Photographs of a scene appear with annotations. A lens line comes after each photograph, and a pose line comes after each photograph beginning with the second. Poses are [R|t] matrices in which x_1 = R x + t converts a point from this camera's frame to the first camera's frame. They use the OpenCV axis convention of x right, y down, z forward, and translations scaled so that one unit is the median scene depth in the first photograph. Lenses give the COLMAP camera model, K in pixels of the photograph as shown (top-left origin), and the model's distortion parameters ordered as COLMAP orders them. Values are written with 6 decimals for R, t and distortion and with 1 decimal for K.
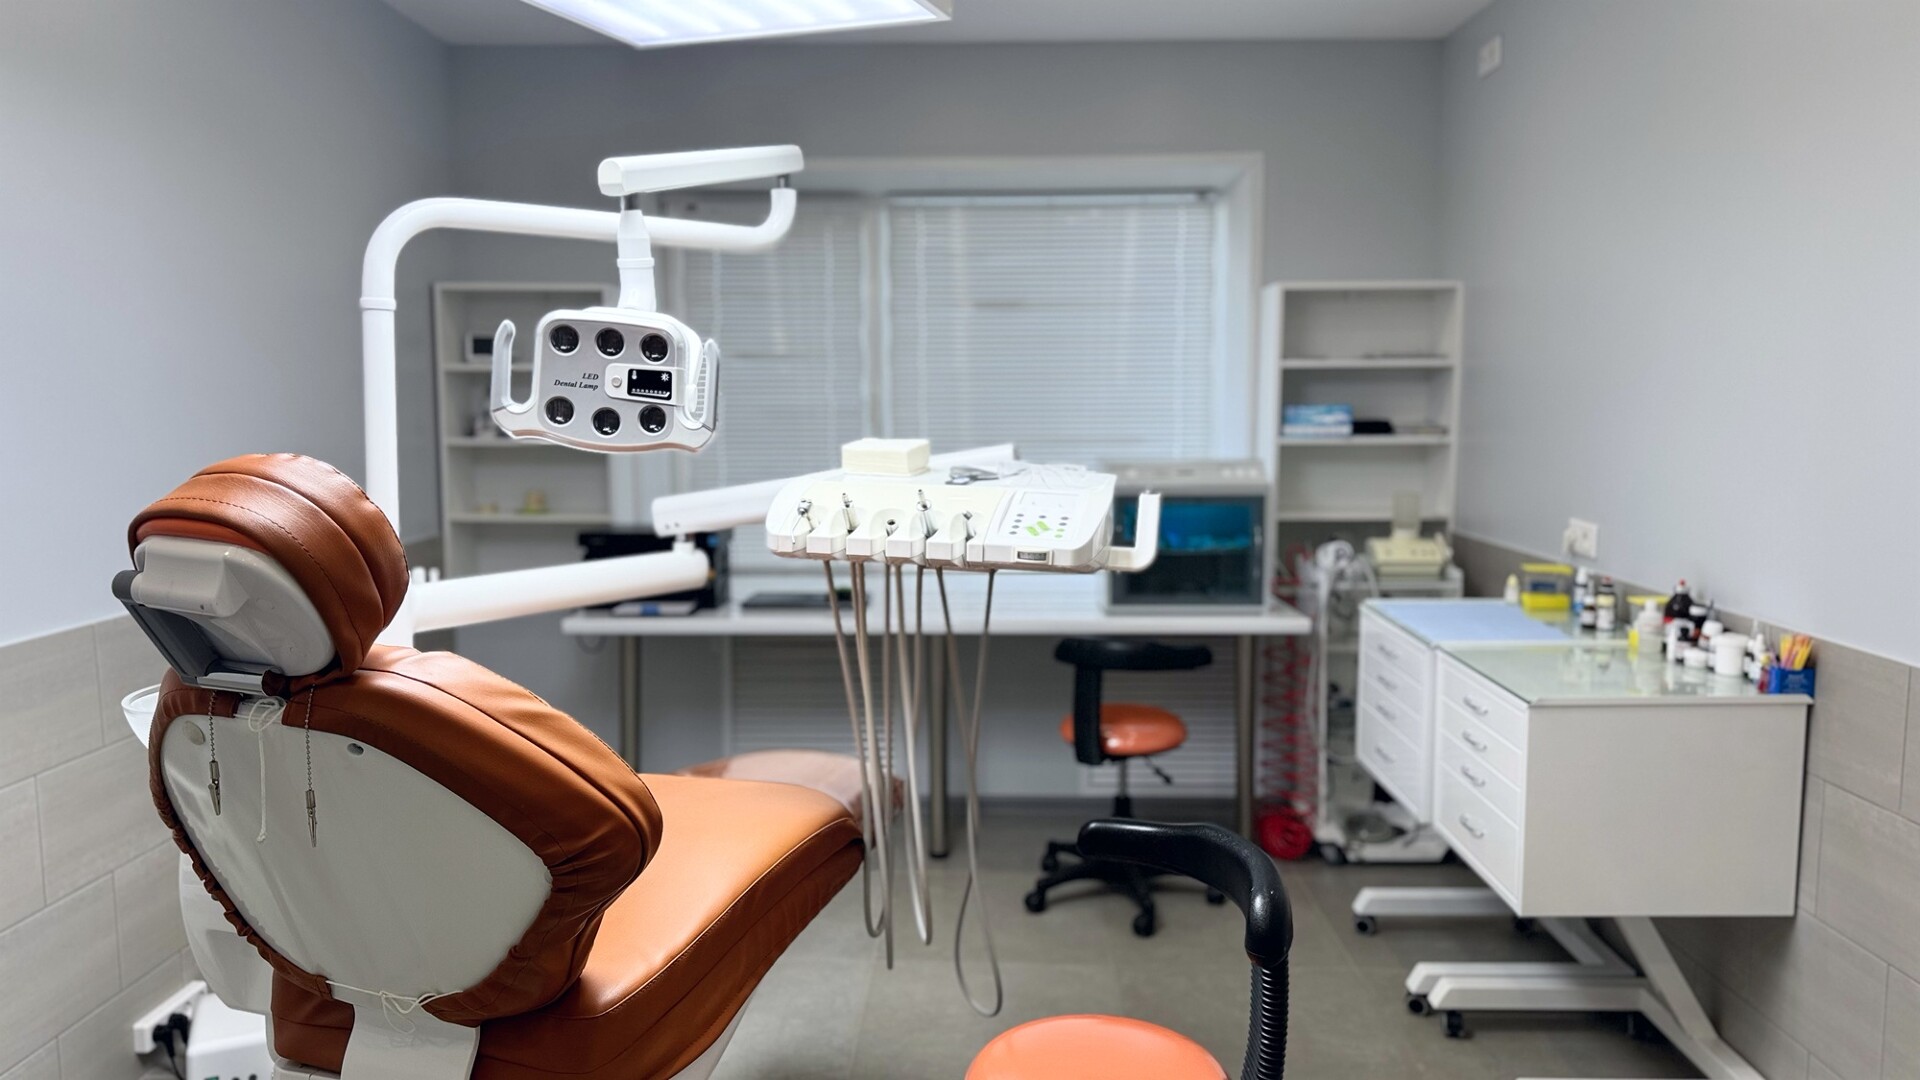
lens RADIAL K [[1371.6, 0, 994.4], [0, 1371.6, 540.9], [0, 0, 1]] dist [0.159703, -0.254109]
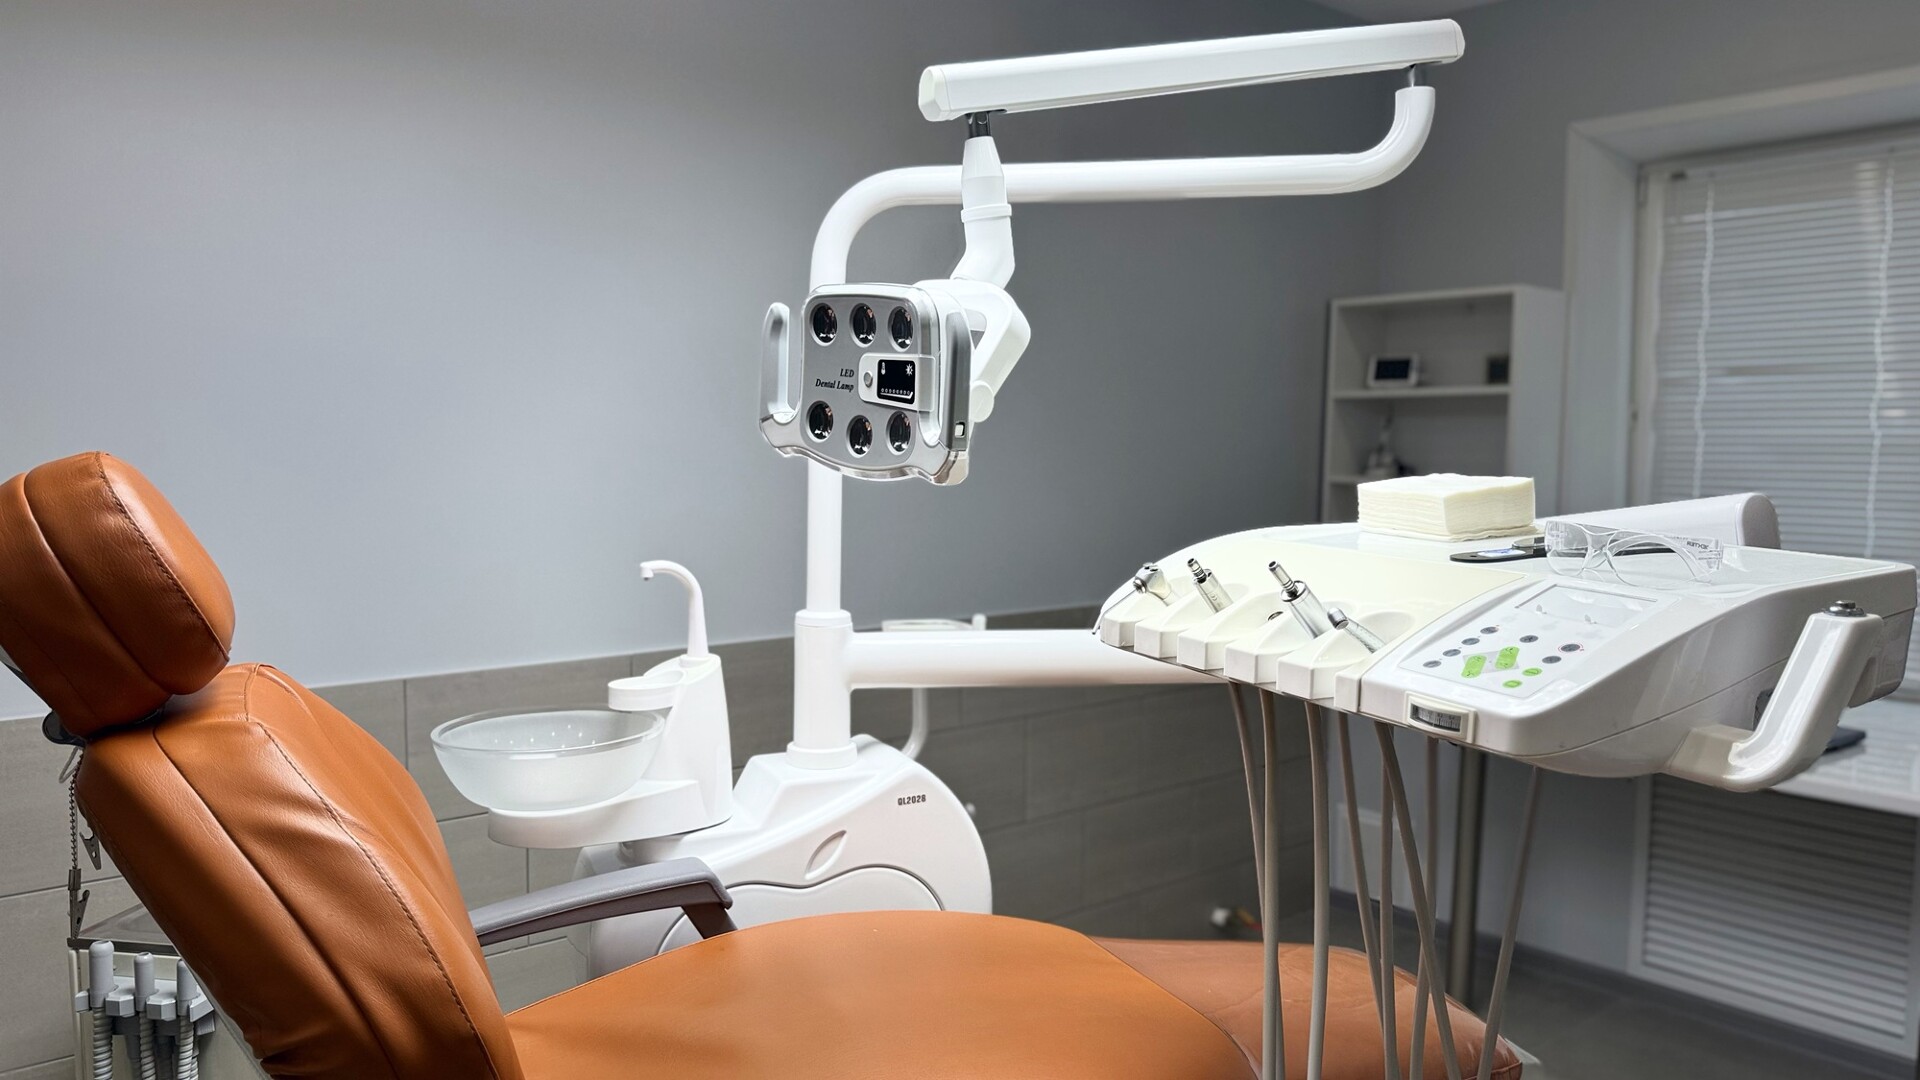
lens RADIAL K [[1371.6, 0, 994.4], [0, 1371.6, 540.9], [0, 0, 1]] dist [0.159703, -0.254109]
pose [[0.644280, 0.061737, -0.762293, 0.309738], [-0.086174, 0.996249, 0.007852, -0.043220], [0.759919, 0.060631, 0.647184, 0.597015]]
